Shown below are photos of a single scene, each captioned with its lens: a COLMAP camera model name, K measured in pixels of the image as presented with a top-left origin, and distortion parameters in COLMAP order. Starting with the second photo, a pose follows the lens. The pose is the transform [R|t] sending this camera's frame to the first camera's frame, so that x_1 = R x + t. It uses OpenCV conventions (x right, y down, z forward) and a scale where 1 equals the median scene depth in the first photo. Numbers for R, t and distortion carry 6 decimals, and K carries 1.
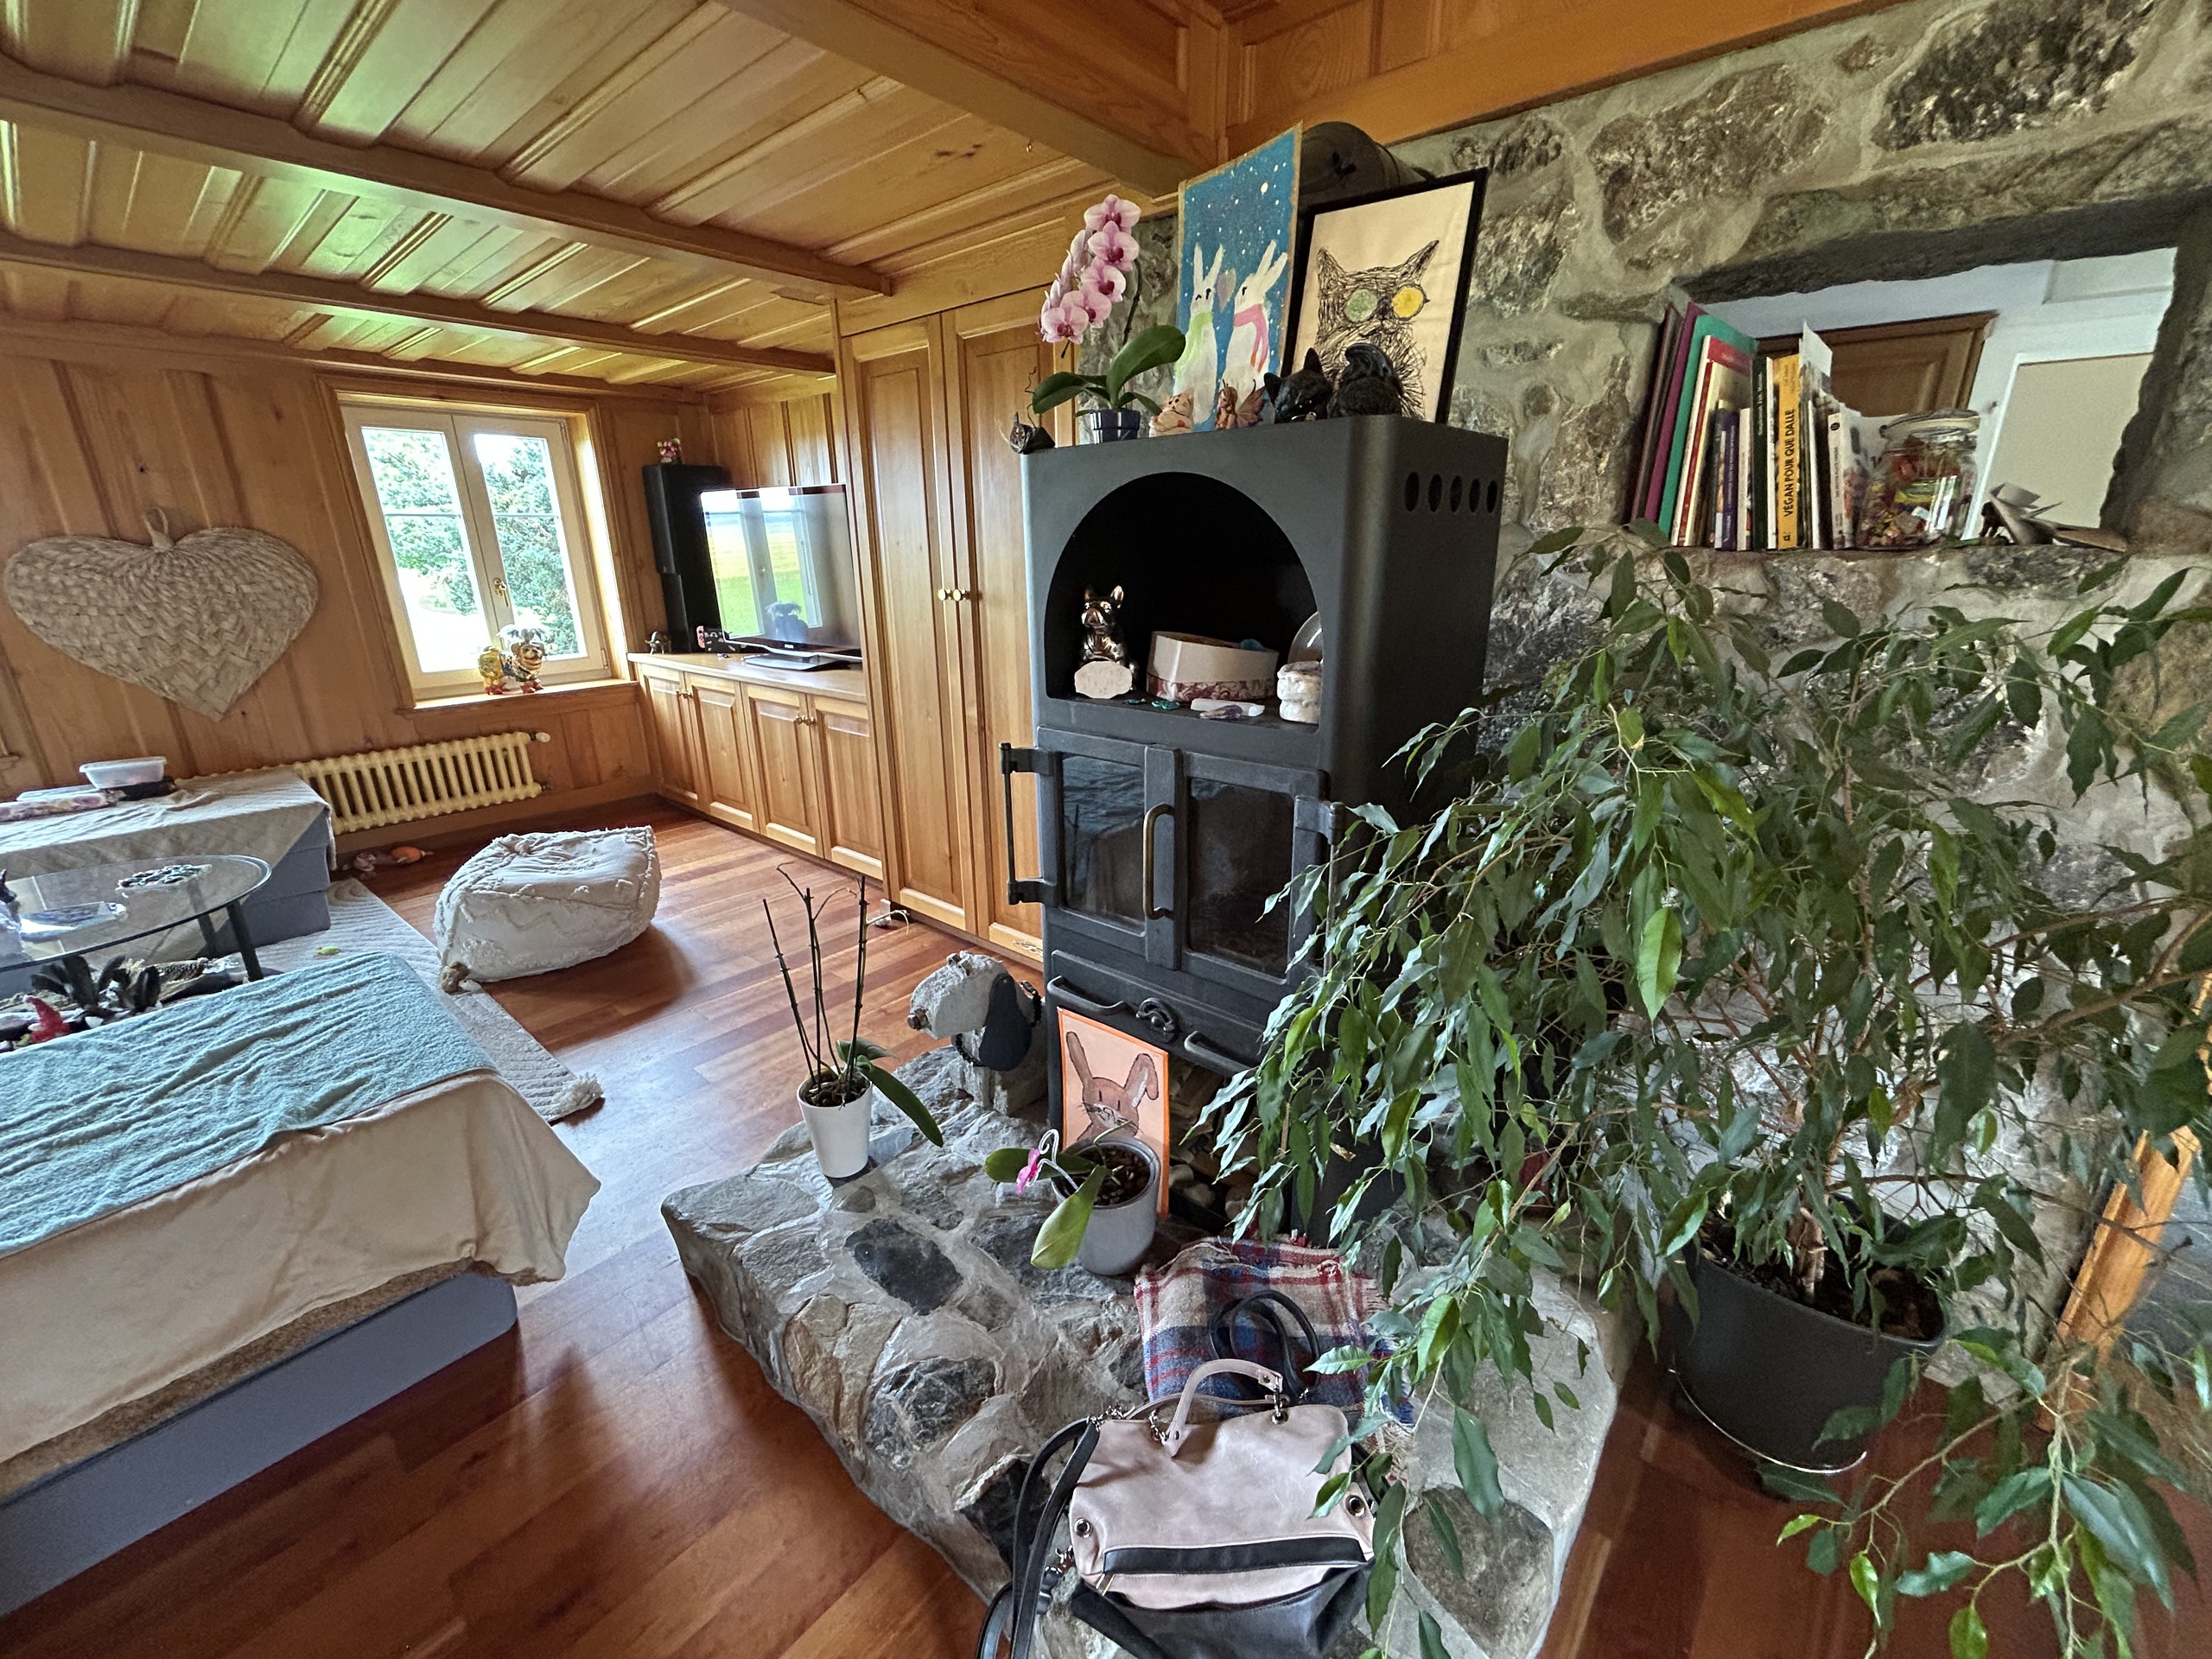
lens RADIAL K [[891.4, 0, 1107.2], [0, 891.4, 827.3], [0, 0, 1]] dist [-0.000960, 0.000819]
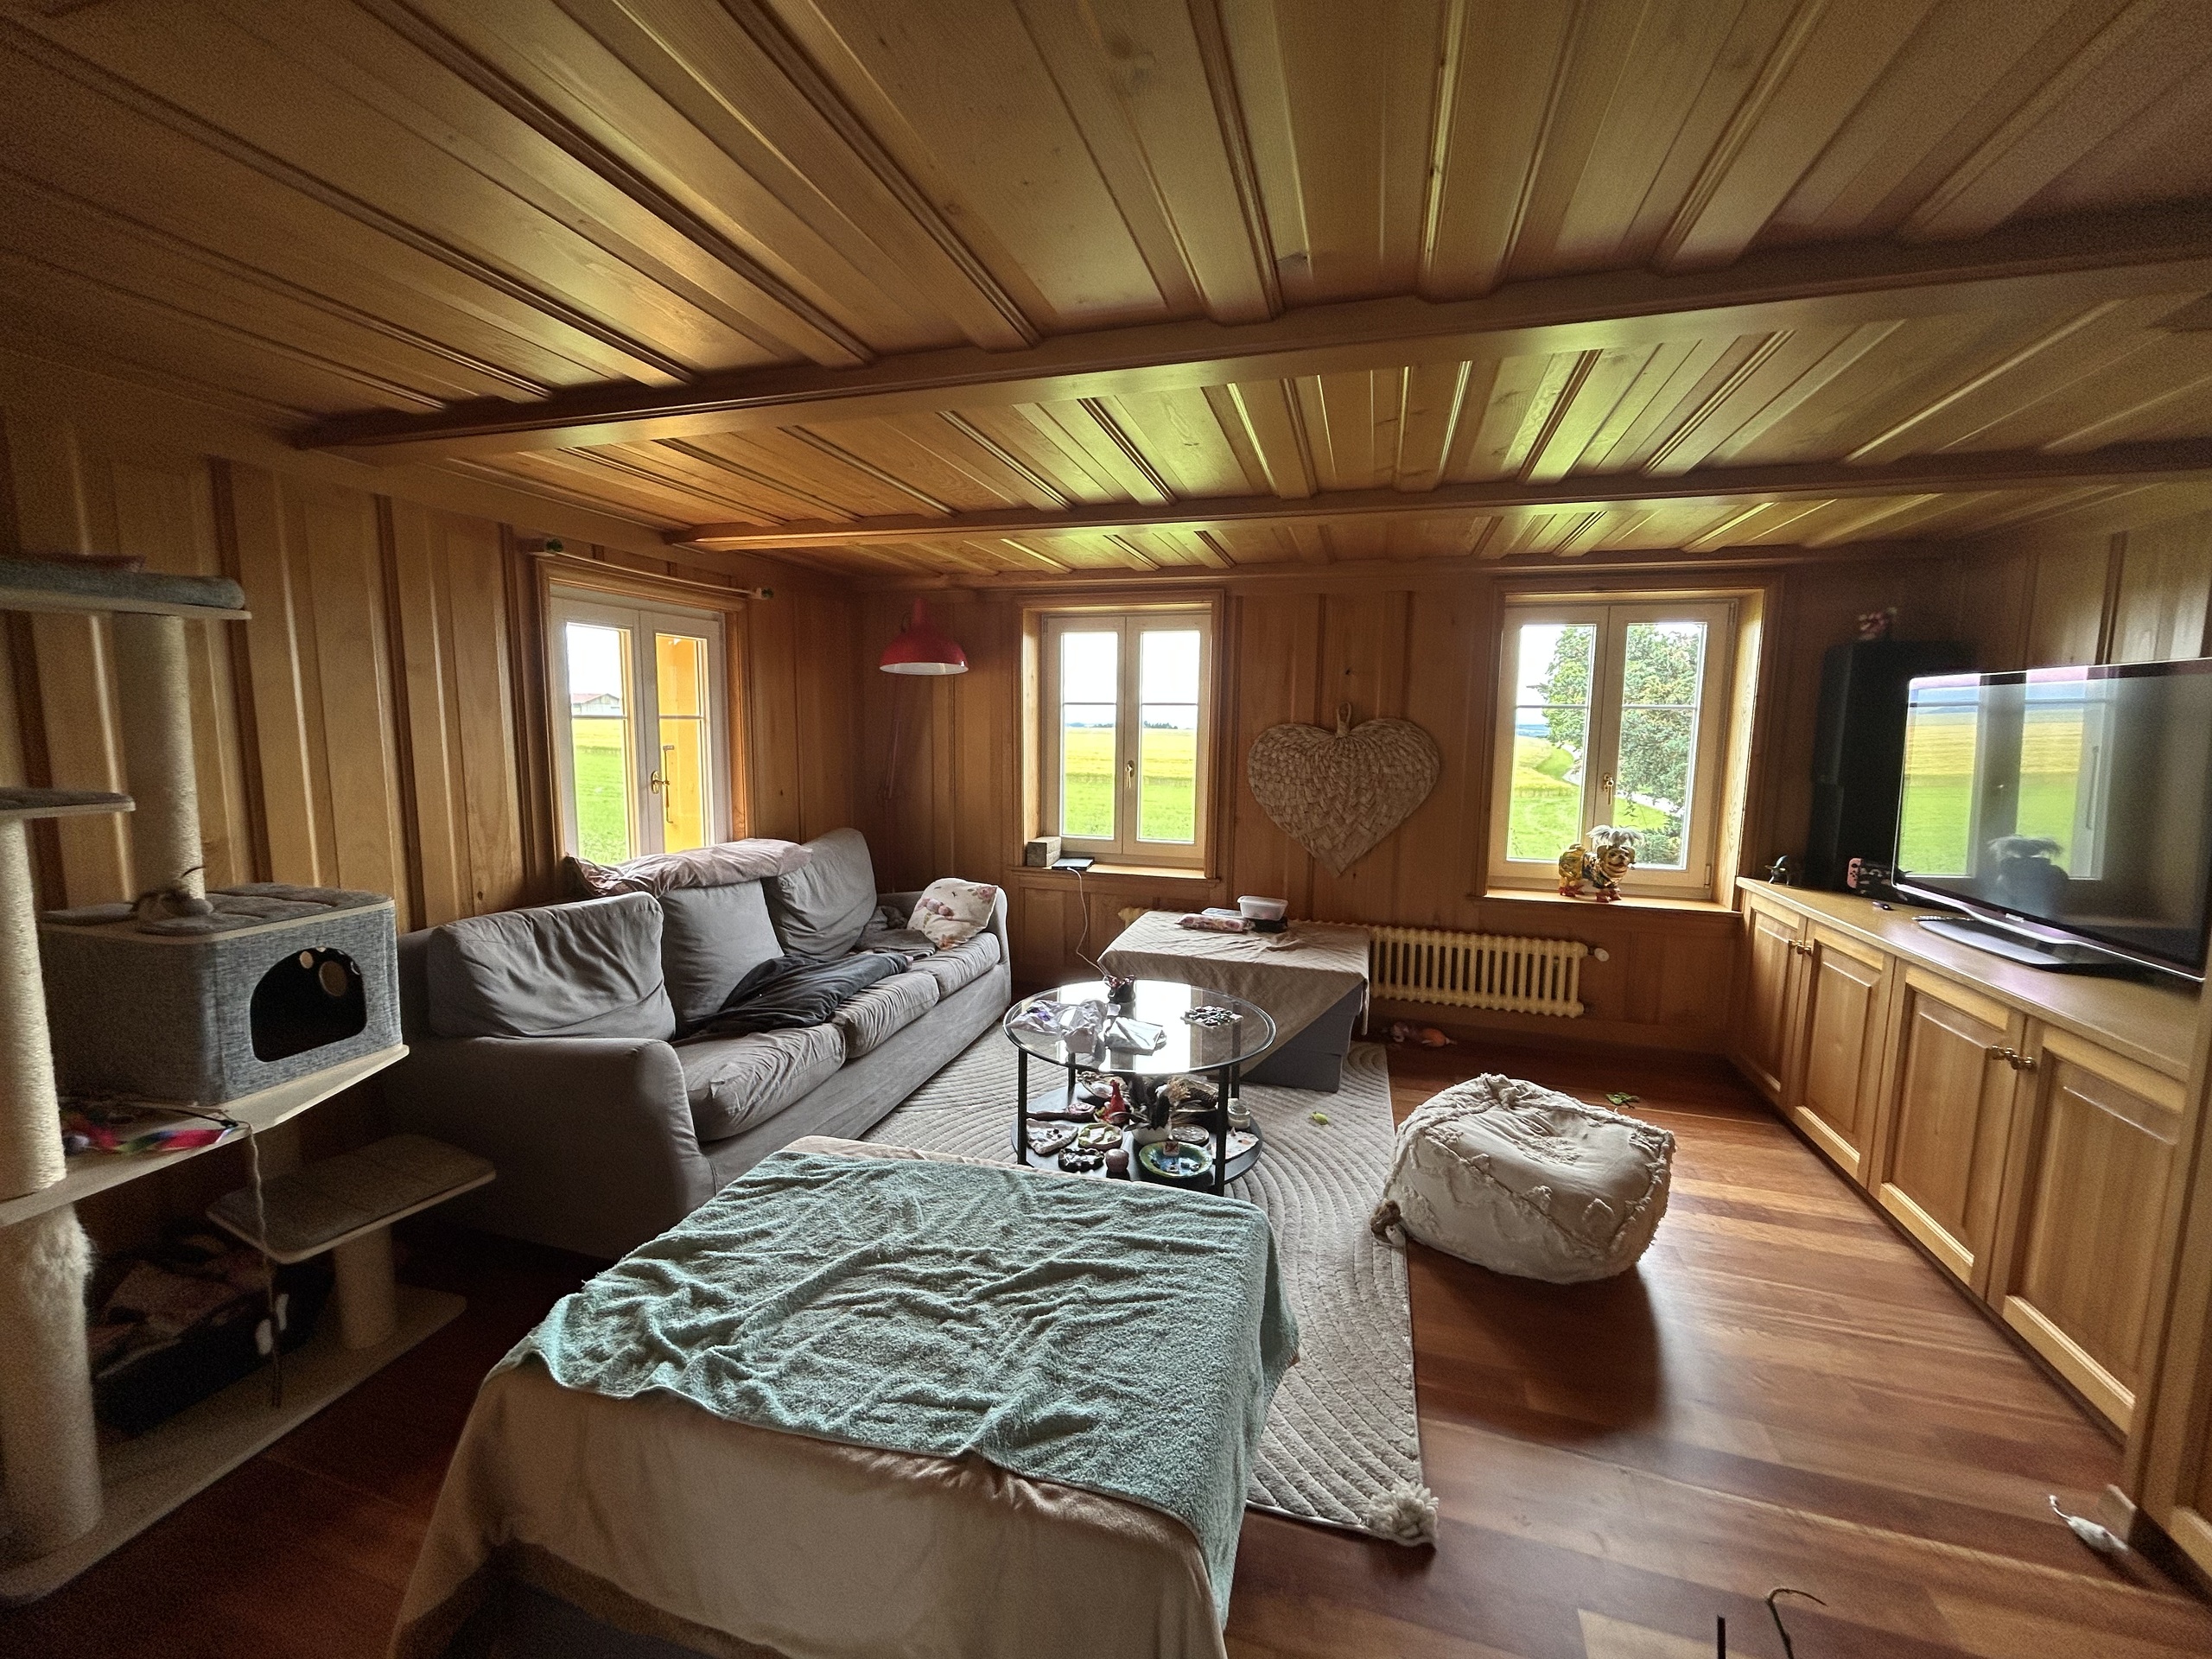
lens RADIAL K [[891.4, 0, 1106.3], [0, 891.4, 825.4], [0, 0, 1]] dist [-0.000960, 0.000819]
pose [[0.409253, 0.124171, -0.903932, -0.083557], [-0.299241, 0.954167, -0.004409, -0.088806], [0.861955, 0.272298, 0.427653, 0.229611]]
